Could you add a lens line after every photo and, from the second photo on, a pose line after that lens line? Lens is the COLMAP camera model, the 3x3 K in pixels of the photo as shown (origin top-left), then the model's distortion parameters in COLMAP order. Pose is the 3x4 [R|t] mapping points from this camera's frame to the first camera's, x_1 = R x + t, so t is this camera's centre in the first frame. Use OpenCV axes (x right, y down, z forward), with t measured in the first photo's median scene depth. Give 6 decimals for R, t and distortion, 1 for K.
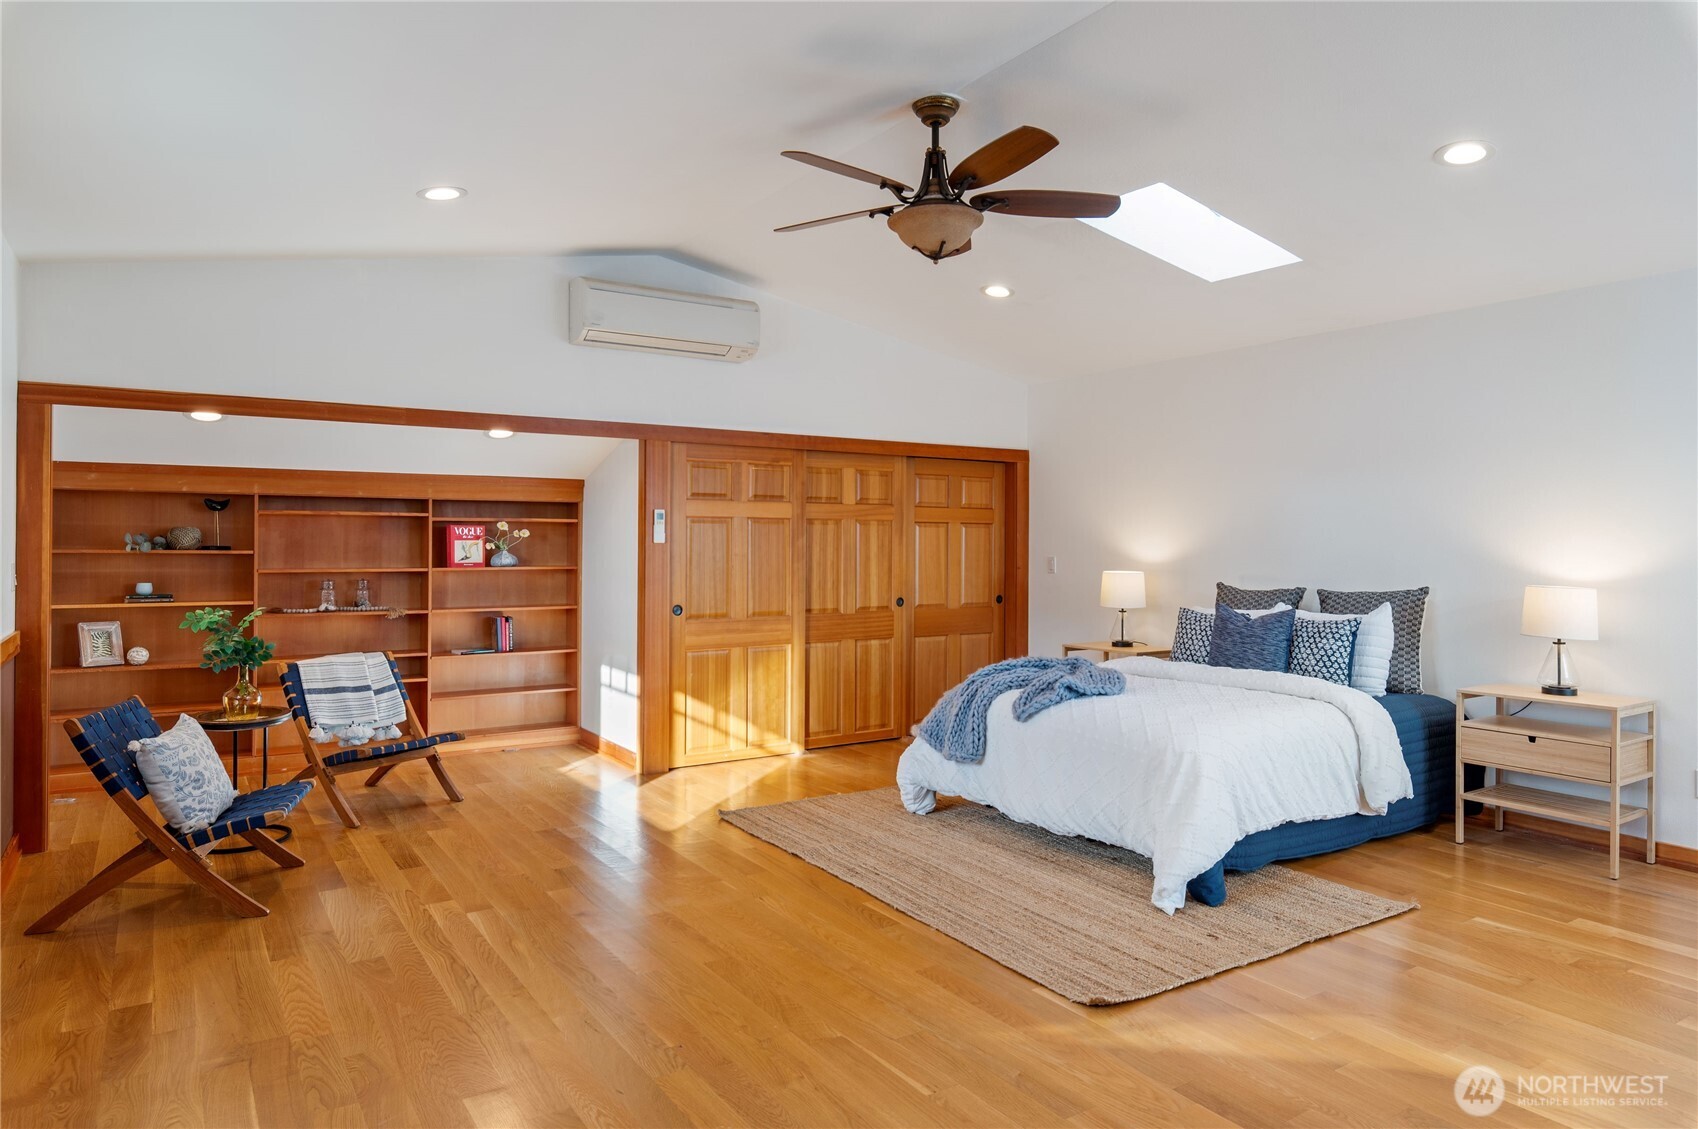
lens RADIAL K [[1043.4, 0, 848.1], [0, 1043.4, 541.7], [0, 0, 1]] dist [0.001631, 0.000392]
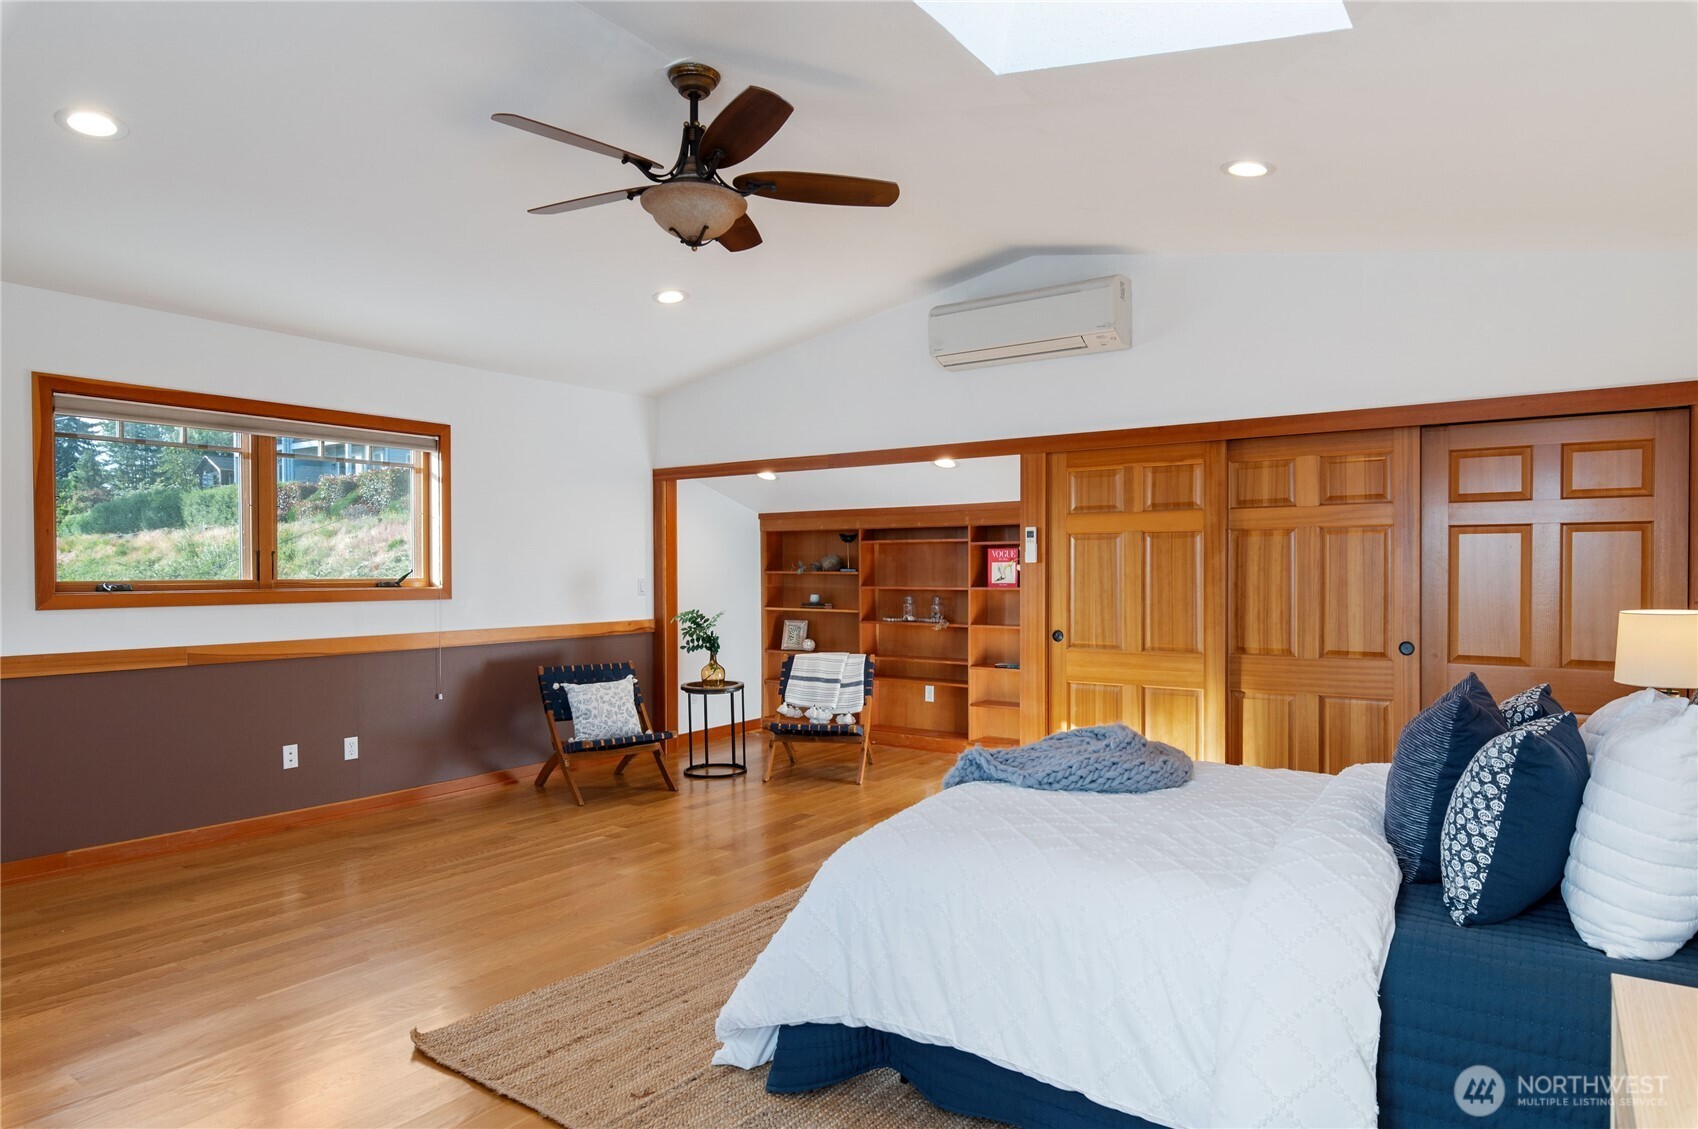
lens RADIAL K [[1023.9, 0, 848.4], [0, 1023.9, 585.3], [0, 0, 1]] dist [-0.000819, -0.000099]
pose [[0.368294, 0.009794, -0.929658, 0.595167], [0.004681, 0.999912, 0.012389, 0.009110], [0.929698, -0.008914, 0.368216, 0.489621]]
